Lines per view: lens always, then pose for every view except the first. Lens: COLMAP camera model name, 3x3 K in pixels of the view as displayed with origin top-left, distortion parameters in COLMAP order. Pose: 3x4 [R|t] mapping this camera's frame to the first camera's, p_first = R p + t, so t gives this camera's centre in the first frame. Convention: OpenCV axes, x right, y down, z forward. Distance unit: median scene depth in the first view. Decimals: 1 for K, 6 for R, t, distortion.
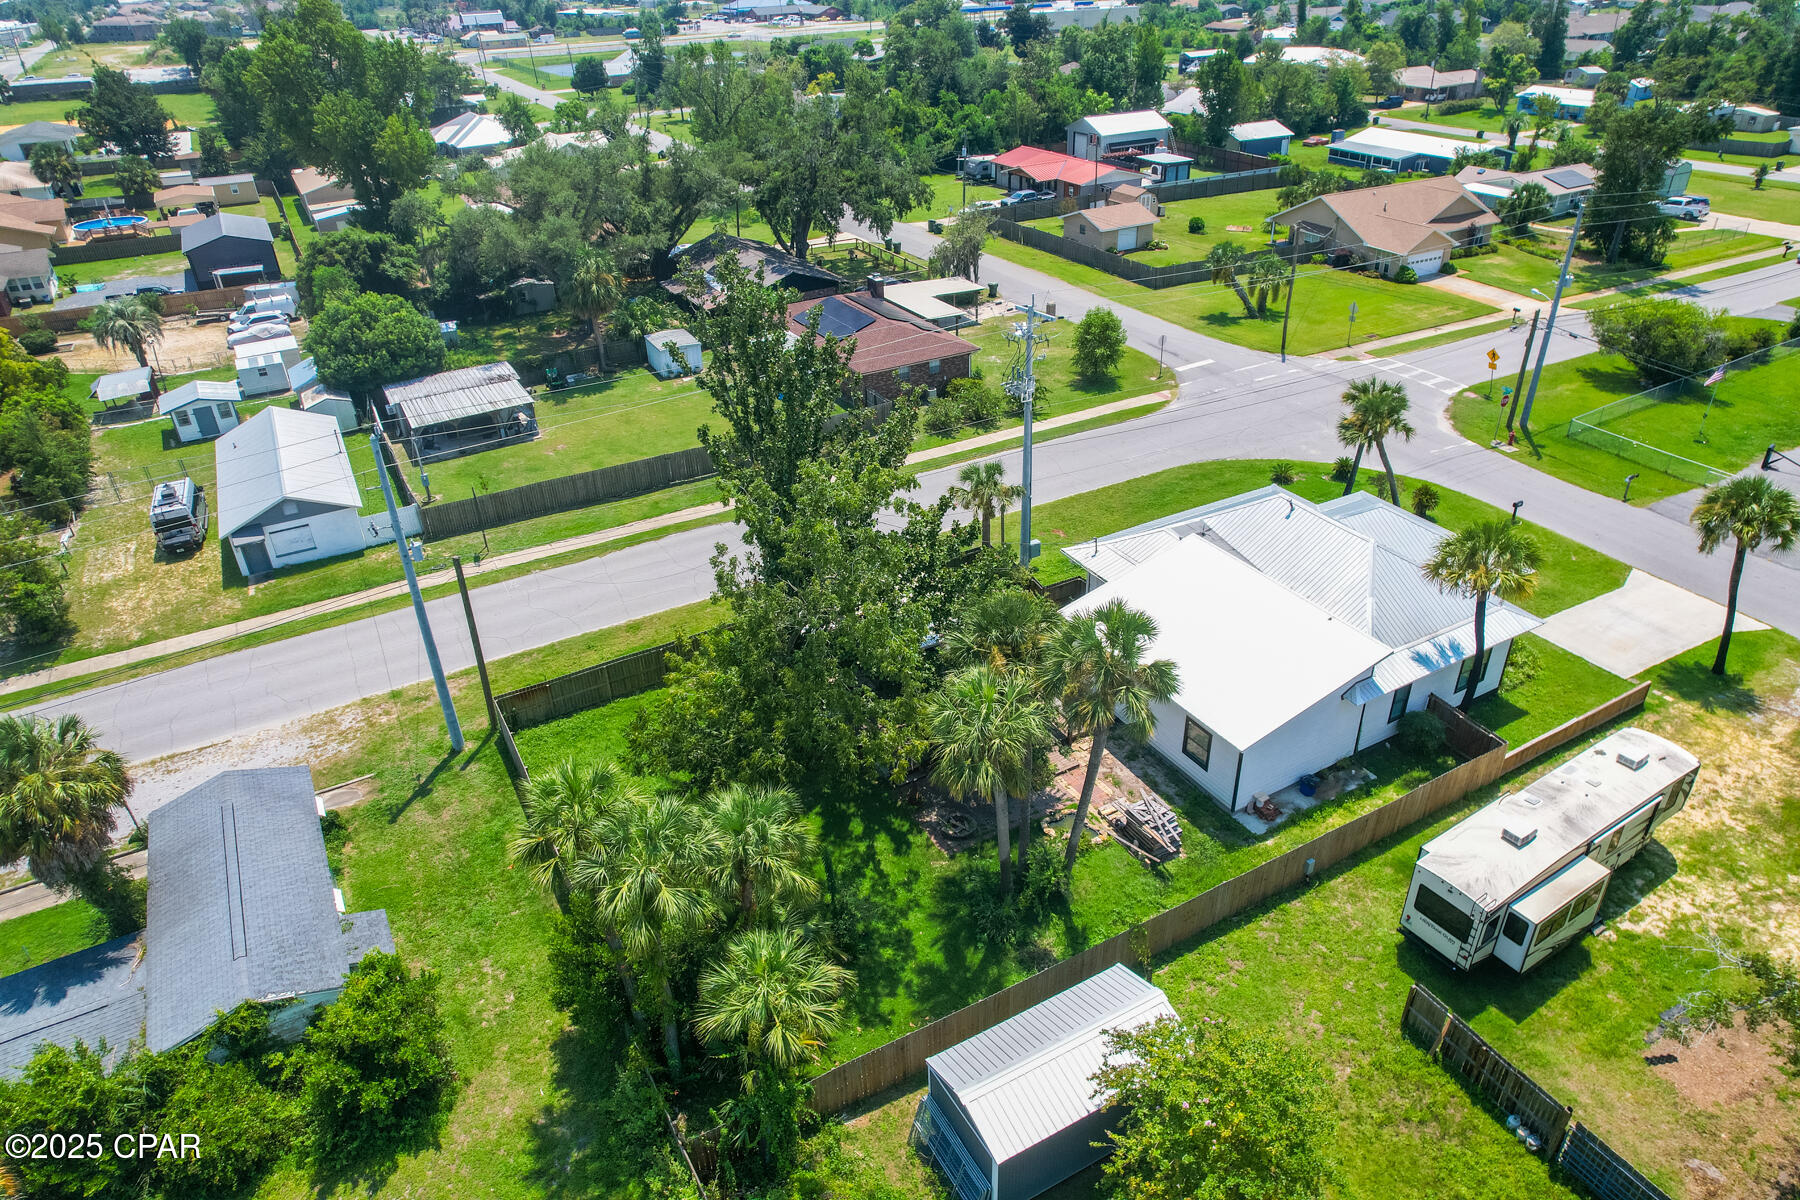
lens RADIAL K [[1149.9, 0, 909.3], [0, 1149.9, 610.5], [0, 0, 1]] dist [-0.080523, 0.074471]
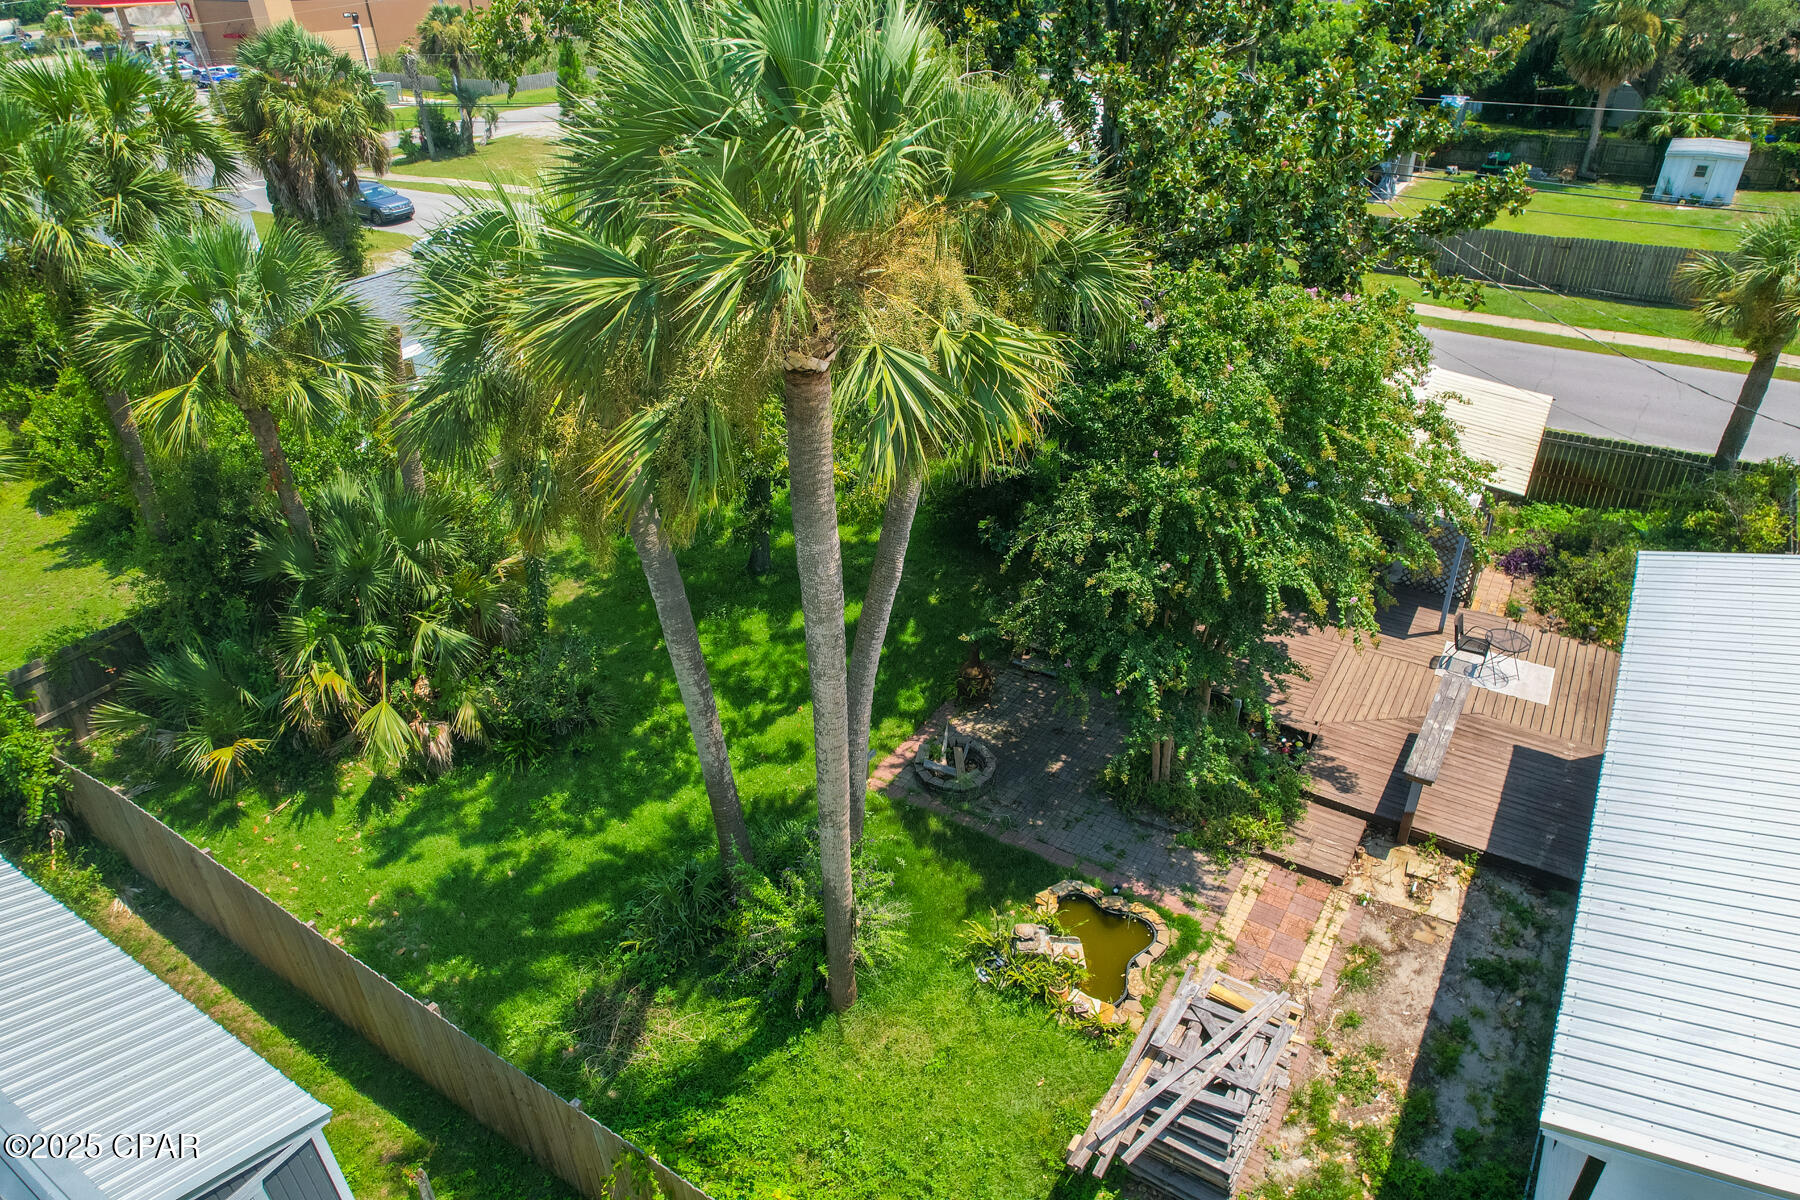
lens RADIAL K [[1157.2, 0, 910.9], [0, 1157.2, 605.8], [0, 0, 1]] dist [-0.099232, 0.094497]
pose [[0.476430, 0.474816, -0.739976, 0.176027], [-0.452497, 0.854032, 0.256663, 0.016995], [0.753831, 0.212555, 0.621739, 0.374538]]
